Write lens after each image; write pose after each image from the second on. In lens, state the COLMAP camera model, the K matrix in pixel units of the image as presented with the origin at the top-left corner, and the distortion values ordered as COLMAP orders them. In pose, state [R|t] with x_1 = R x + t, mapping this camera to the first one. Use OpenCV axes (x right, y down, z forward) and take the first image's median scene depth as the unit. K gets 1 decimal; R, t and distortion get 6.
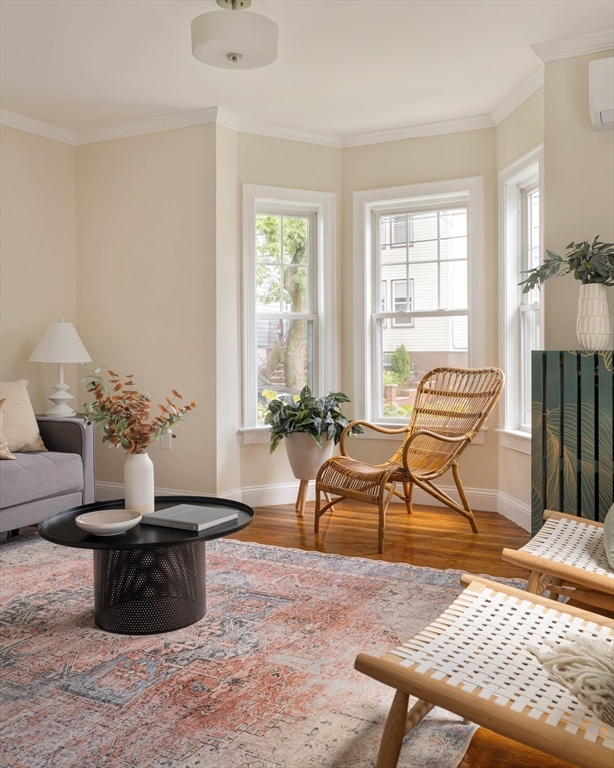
lens RADIAL K [[693.5, 0, 333.0], [0, 693.5, 366.1], [0, 0, 1]] dist [-0.007154, 0.007736]
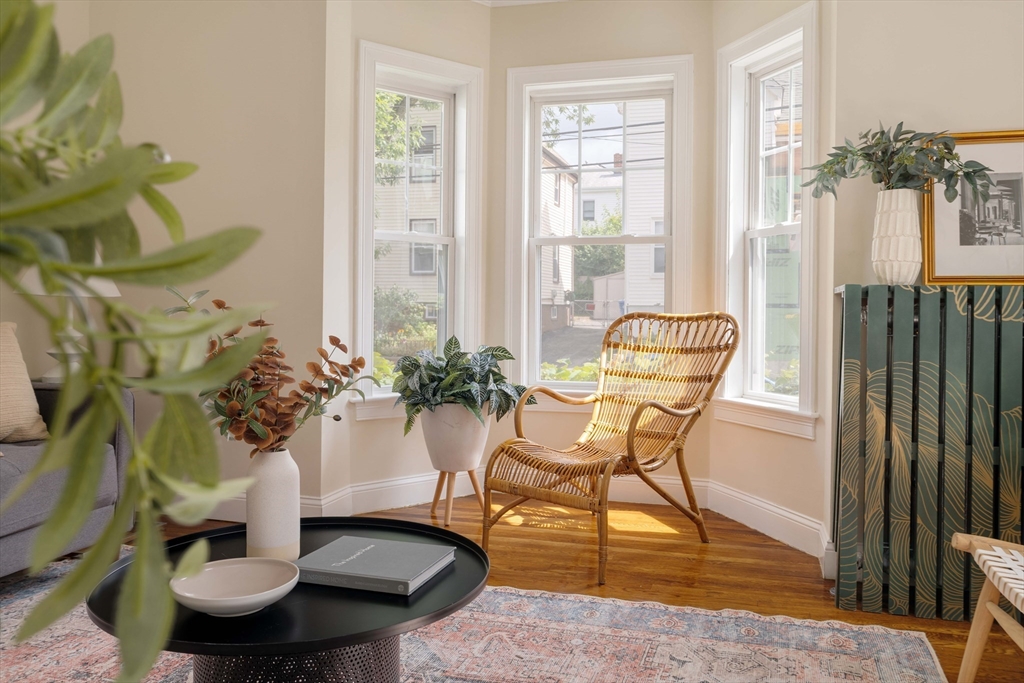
lens RADIAL K [[819.4, 0, 543.1], [0, 819.4, 315.1], [0, 0, 1]] dist [-0.001759, -0.003247]
pose [[0.980299, 0.012448, 0.197125, -0.152001], [-0.011704, 0.999919, -0.004936, 0.013969], [-0.197170, 0.002532, 0.980366, 0.239577]]
